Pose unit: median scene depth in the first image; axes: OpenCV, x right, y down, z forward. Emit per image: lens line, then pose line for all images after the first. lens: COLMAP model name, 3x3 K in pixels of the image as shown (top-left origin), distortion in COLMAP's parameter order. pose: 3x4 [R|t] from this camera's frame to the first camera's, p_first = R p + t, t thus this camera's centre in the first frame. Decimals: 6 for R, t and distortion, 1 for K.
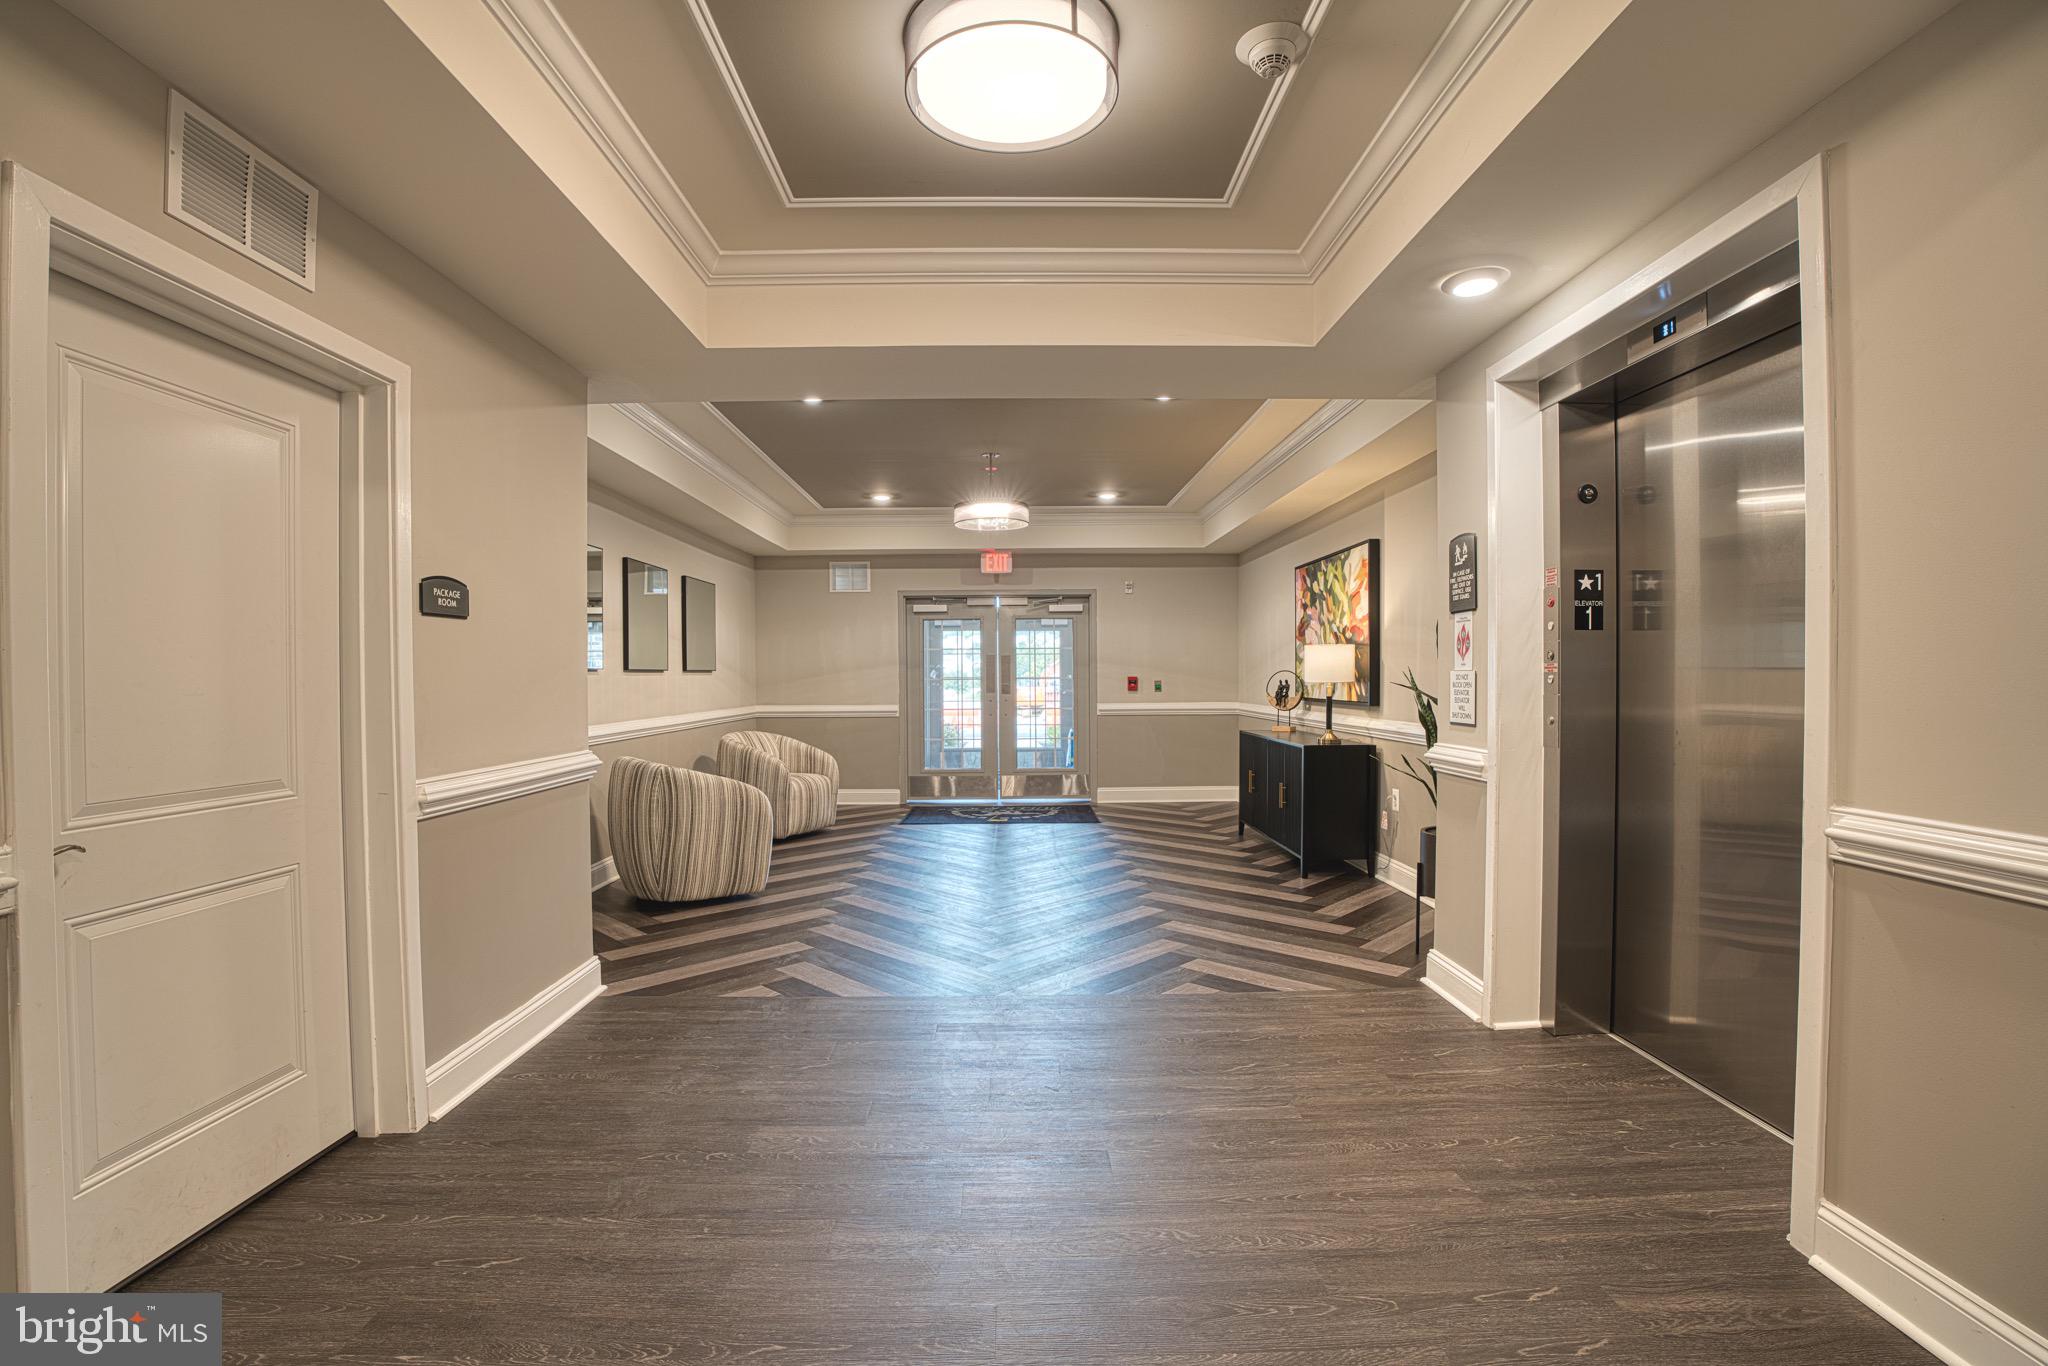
lens RADIAL K [[950.0, 0, 1017.1], [0, 950.0, 687.9], [0, 0, 1]] dist [-0.078458, 0.034414]
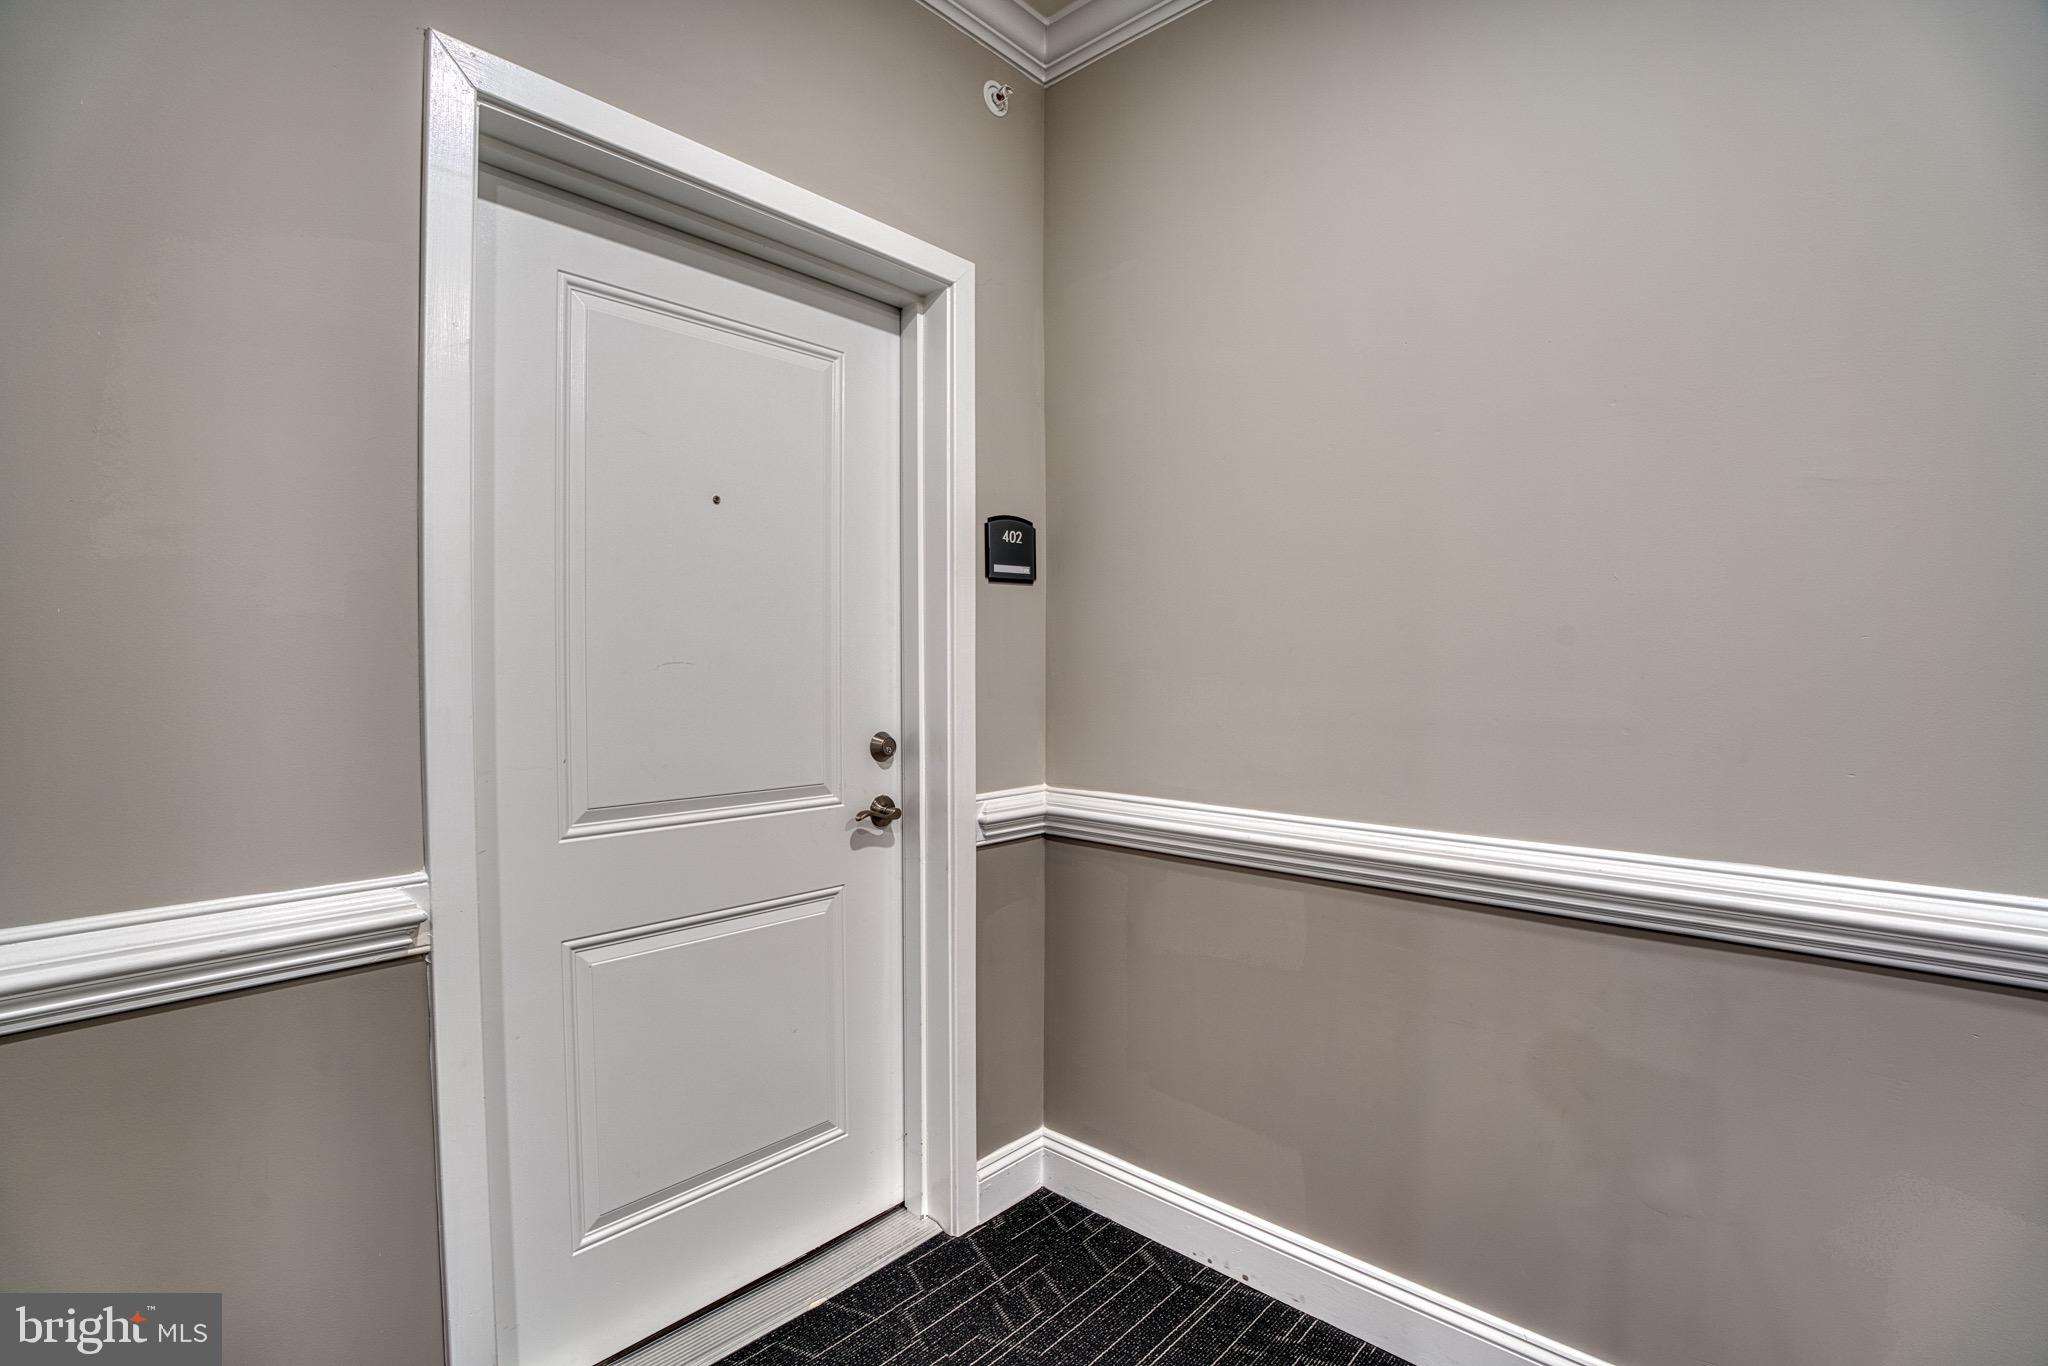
lens RADIAL K [[950.0, 0, 1017.1], [0, 950.0, 687.9], [0, 0, 1]] dist [-0.078458, 0.034414]
pose [[0.740963, 0.023291, -0.671142, -0.104706], [-0.009835, 0.999668, 0.023834, -0.009985], [0.671474, -0.011060, 0.740946, 0.493352]]
